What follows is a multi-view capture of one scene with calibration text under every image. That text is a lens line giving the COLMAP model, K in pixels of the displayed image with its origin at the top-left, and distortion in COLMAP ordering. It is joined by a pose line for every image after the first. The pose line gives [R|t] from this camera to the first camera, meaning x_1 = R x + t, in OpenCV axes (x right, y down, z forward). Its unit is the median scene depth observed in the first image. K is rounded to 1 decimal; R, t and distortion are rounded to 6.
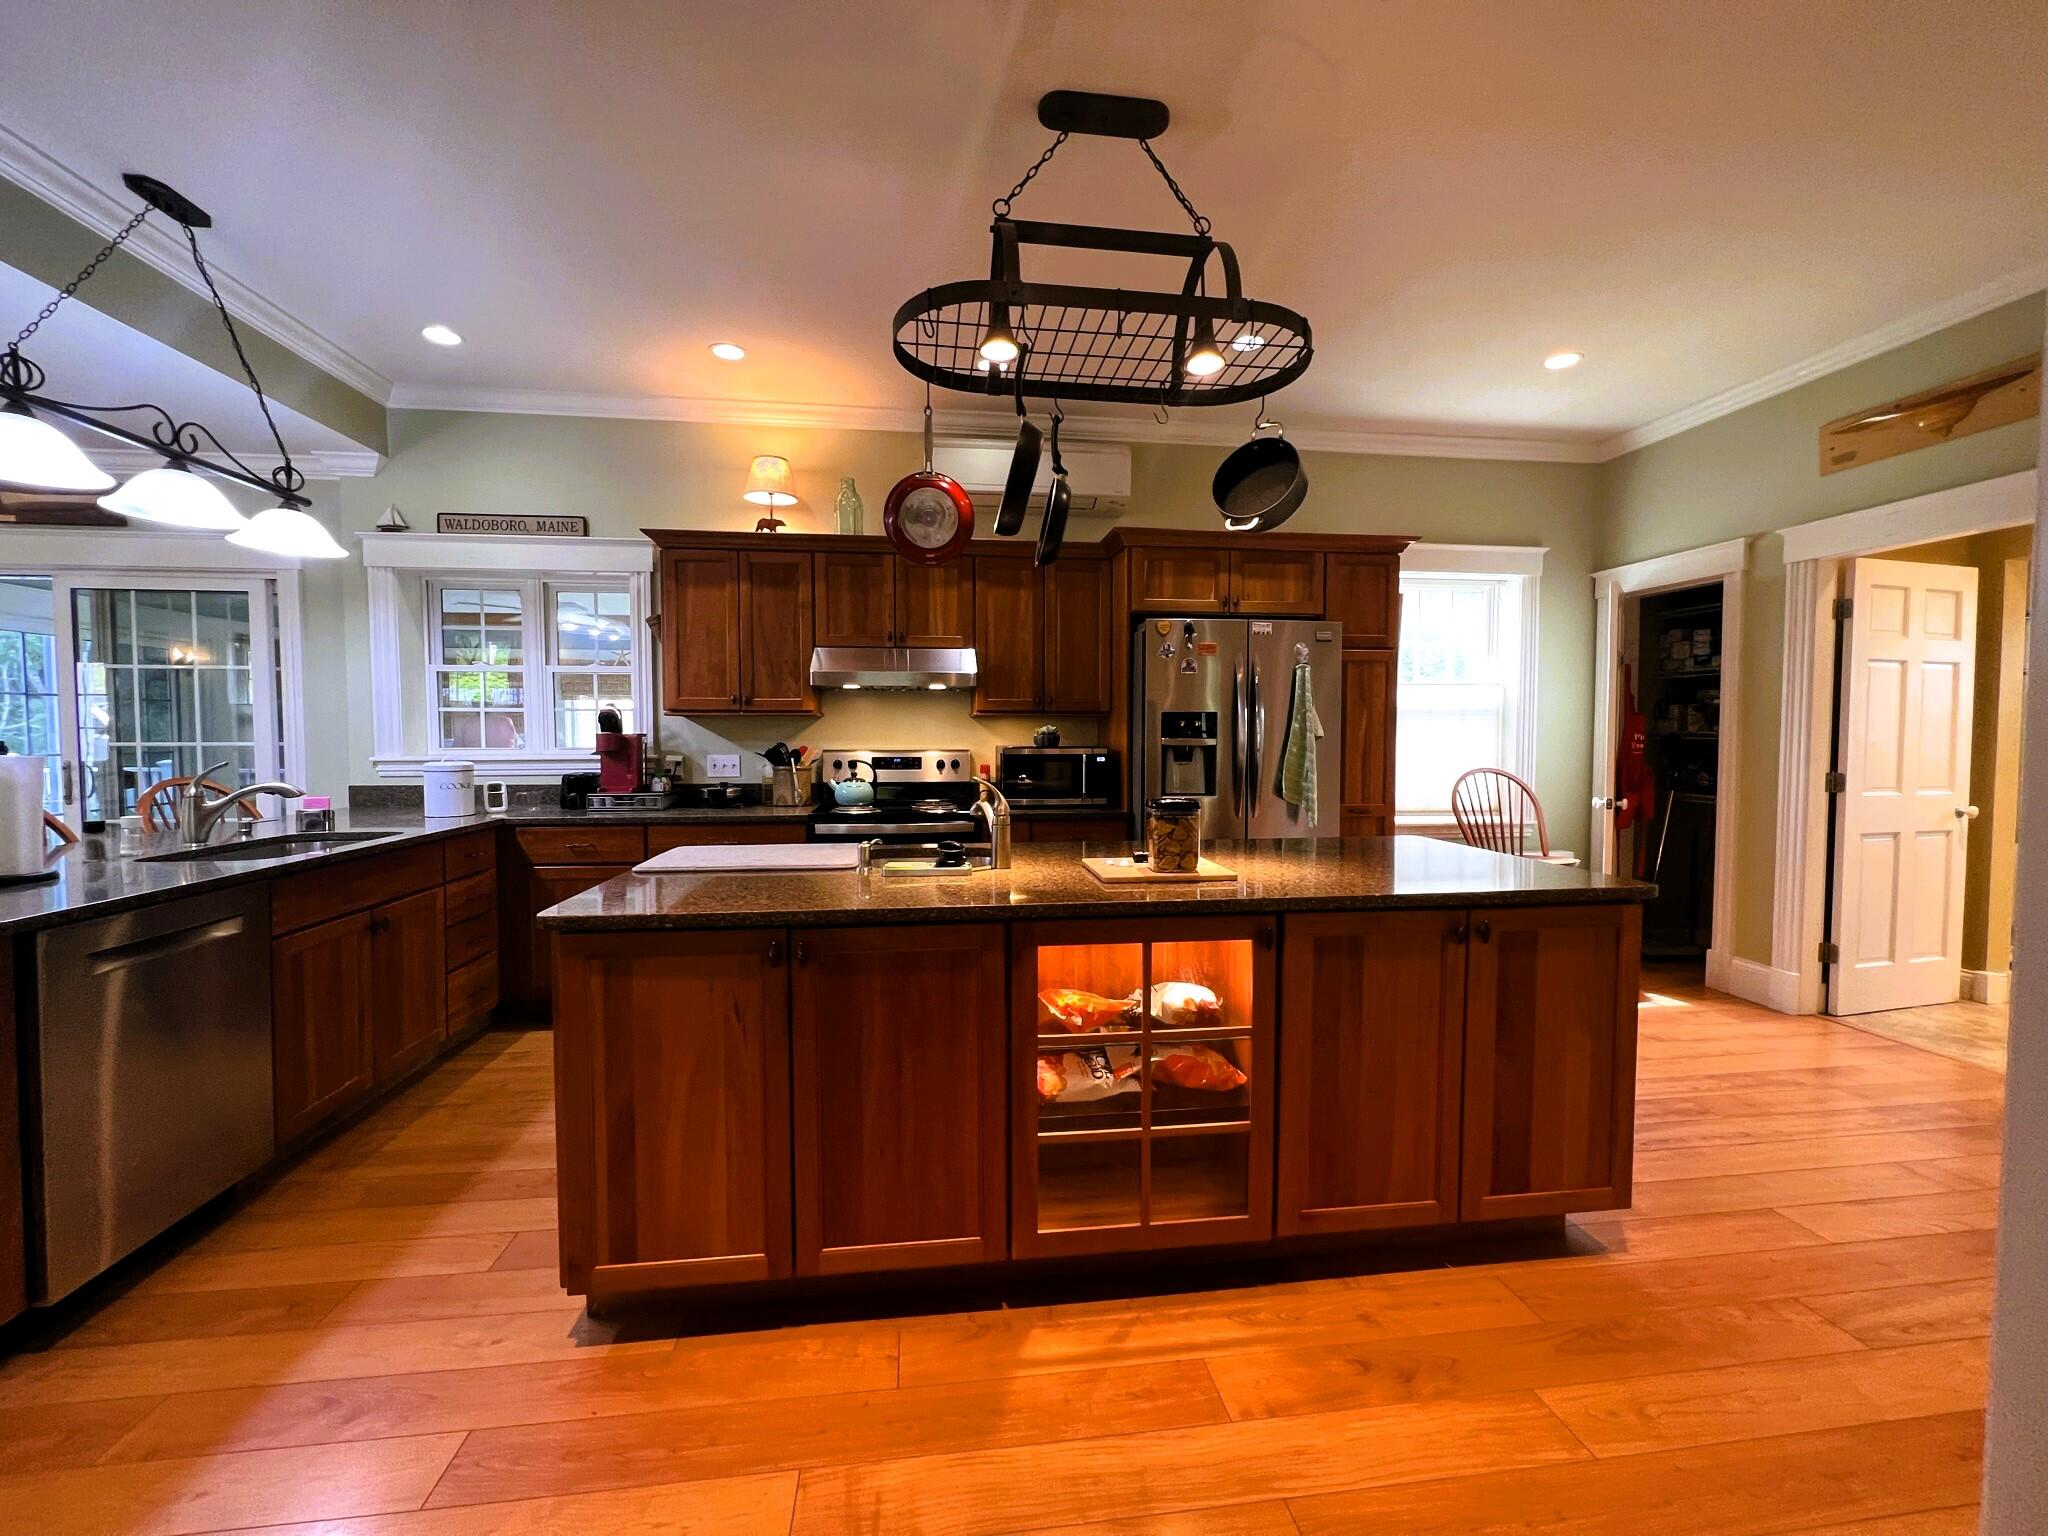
lens RADIAL K [[825.4, 0, 1024.0], [0, 825.4, 769.6], [0, 0, 1]] dist [-0.002216, -0.000128]
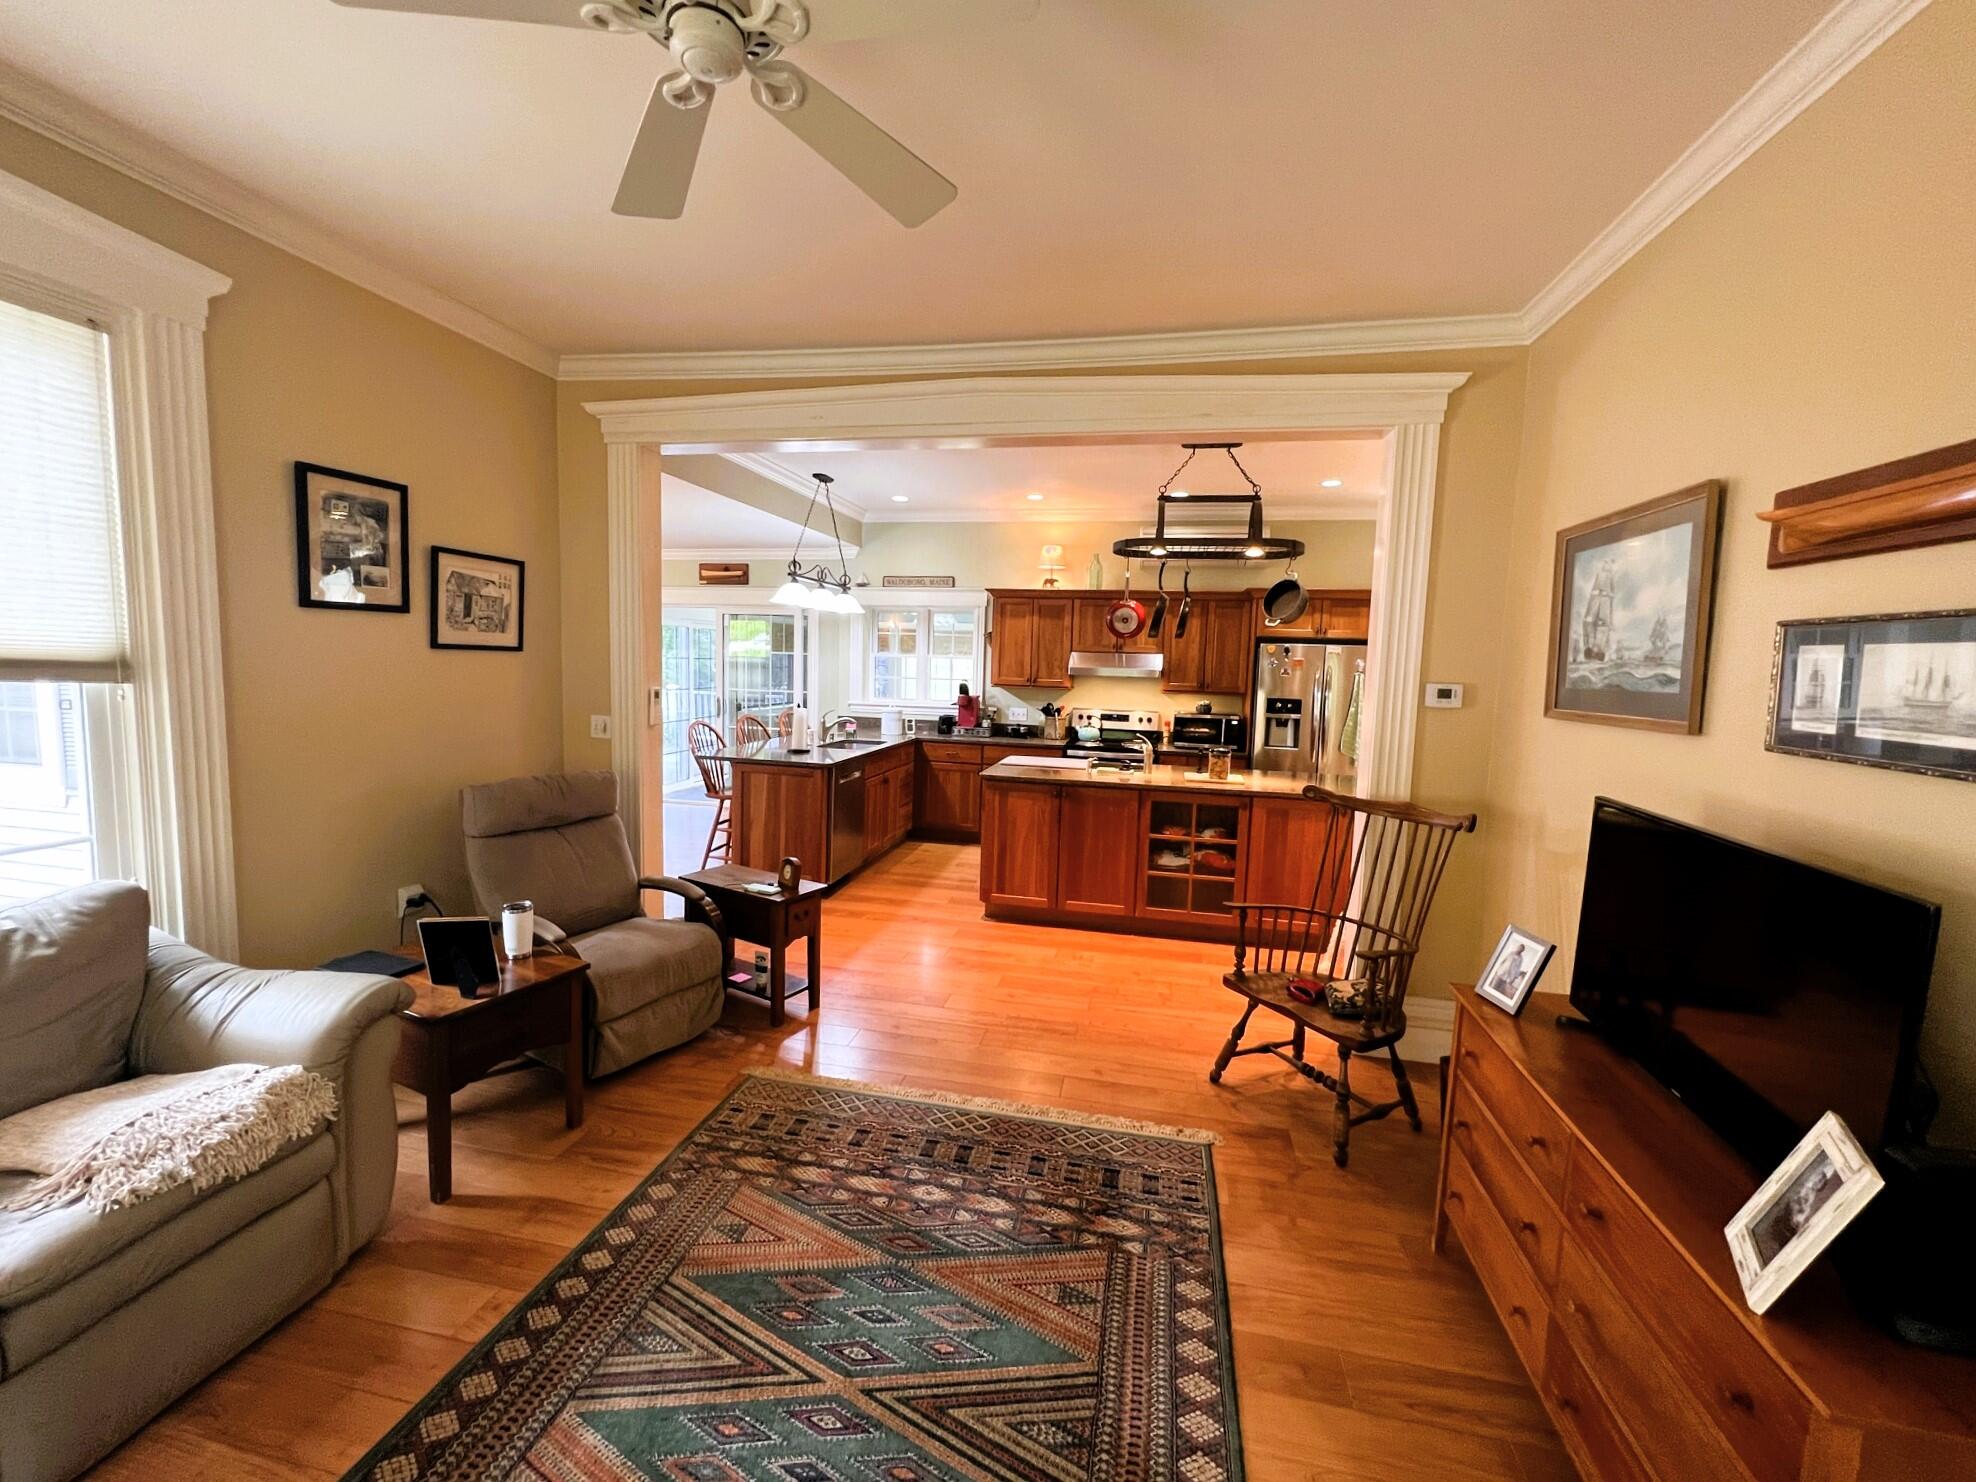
lens RADIAL K [[796.4, 0, 989.2], [0, 796.4, 738.0], [0, 0, 1]] dist [-0.002216, -0.000128]
pose [[0.943231, 0.059599, -0.326747, 0.156472], [-0.045380, 0.997668, 0.050976, -0.042072], [0.329024, -0.033255, 0.943736, -0.709388]]
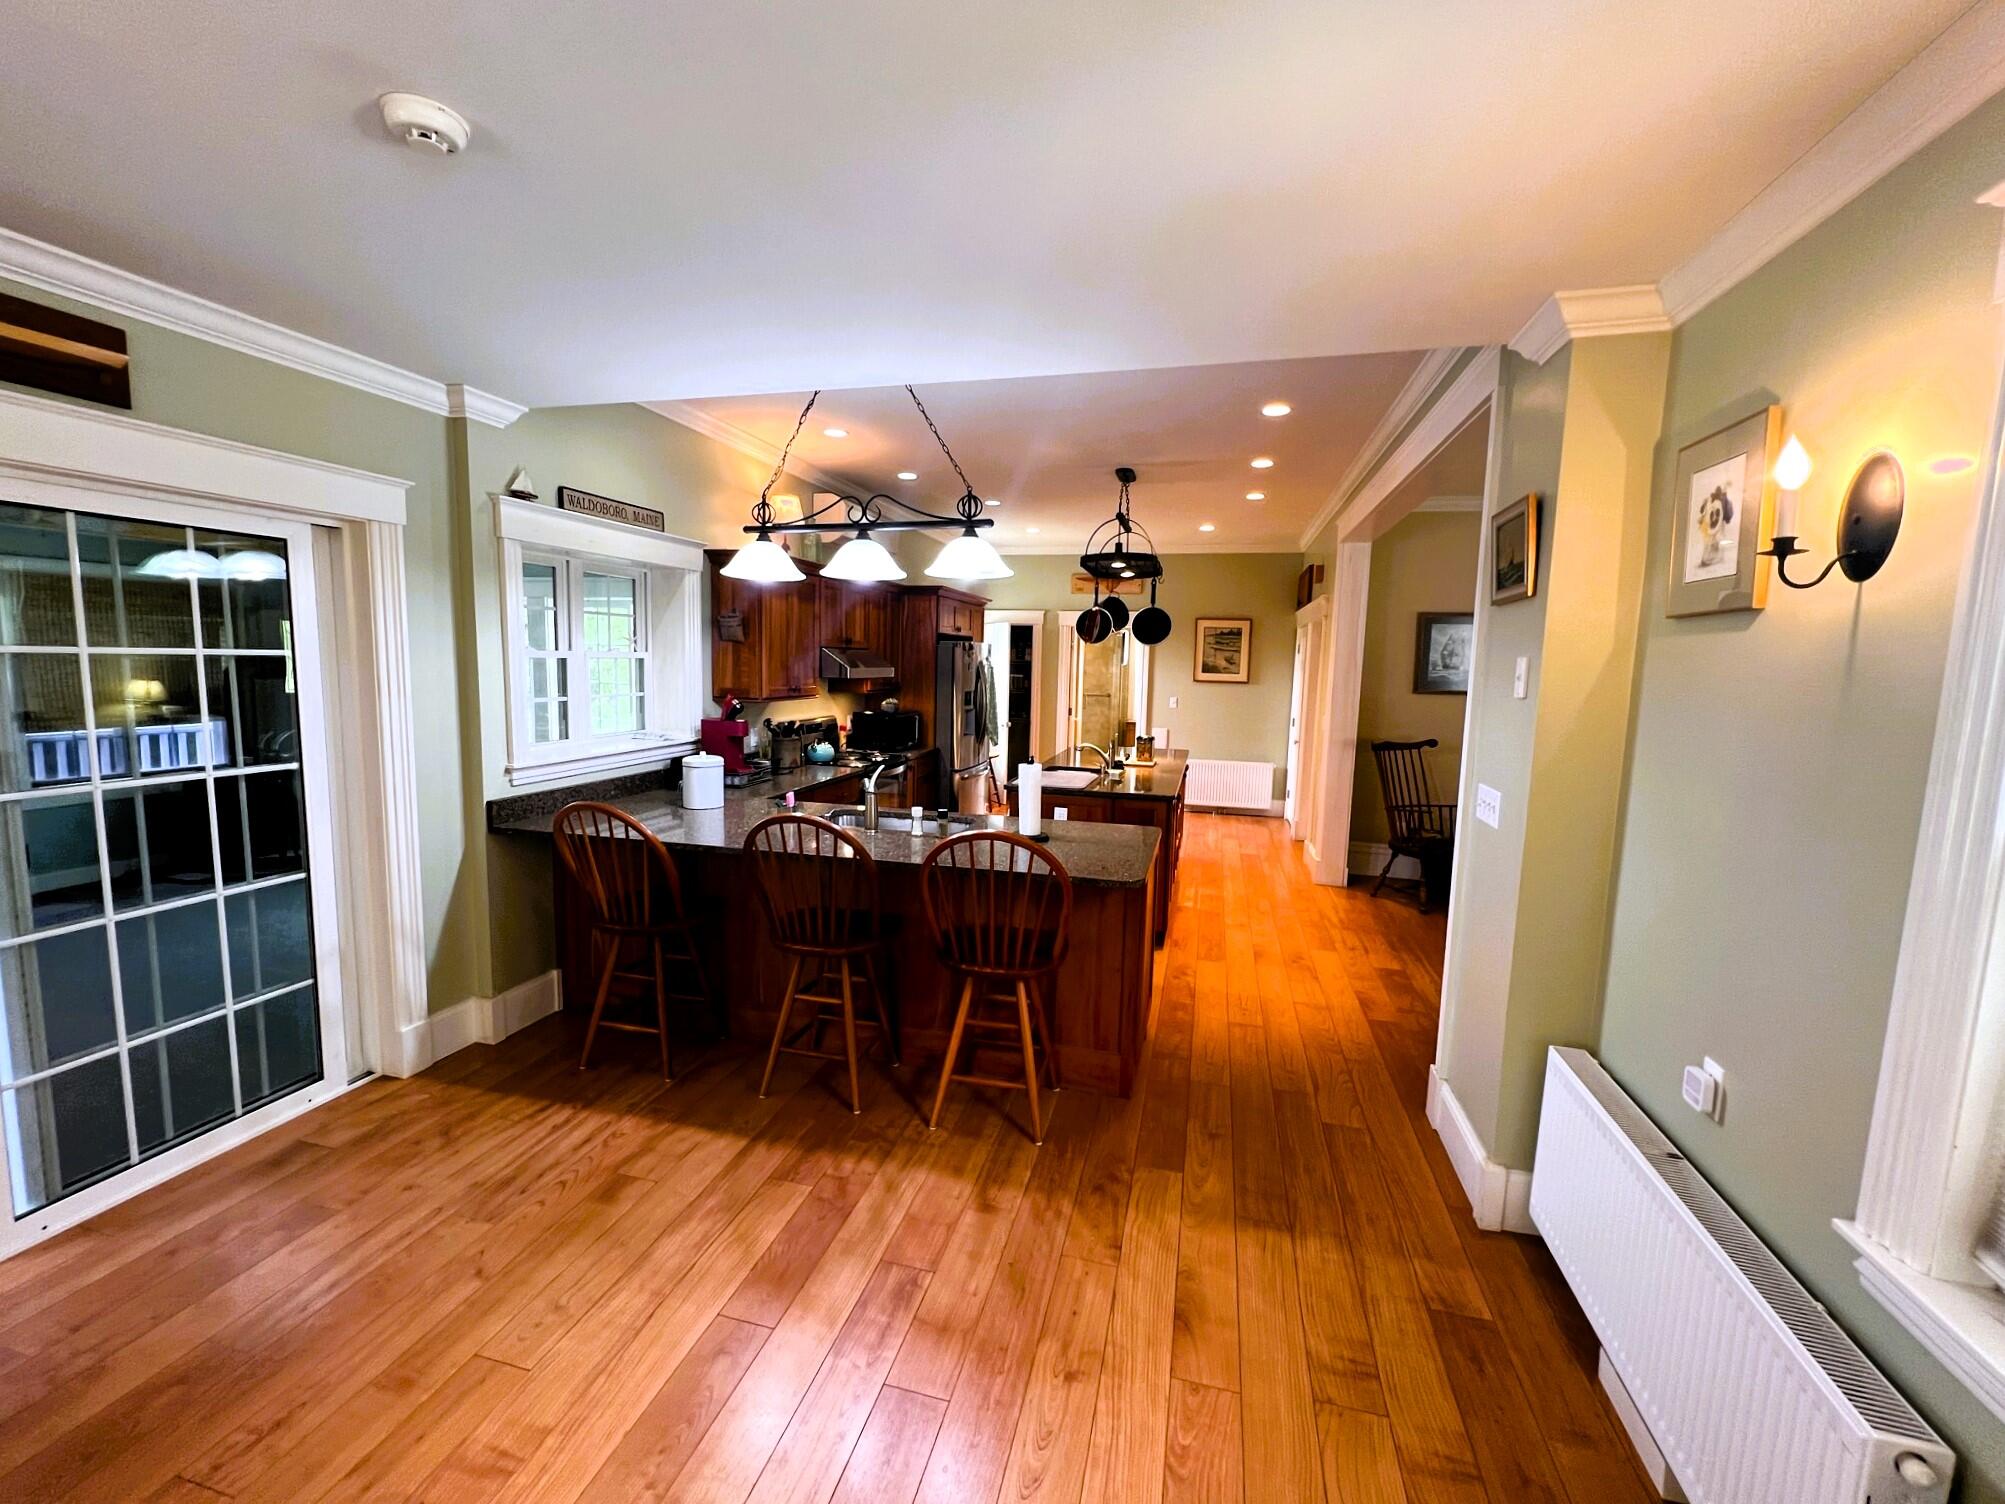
lens RADIAL K [[808.1, 0, 1002.6], [0, 808.1, 751.8], [0, 0, 1]] dist [-0.002216, -0.000128]
pose [[0.372253, -0.096021, 0.923151, -1.417499], [0.017849, 0.995191, 0.096317, -0.101848], [-0.927960, -0.019377, 0.372176, 0.225707]]
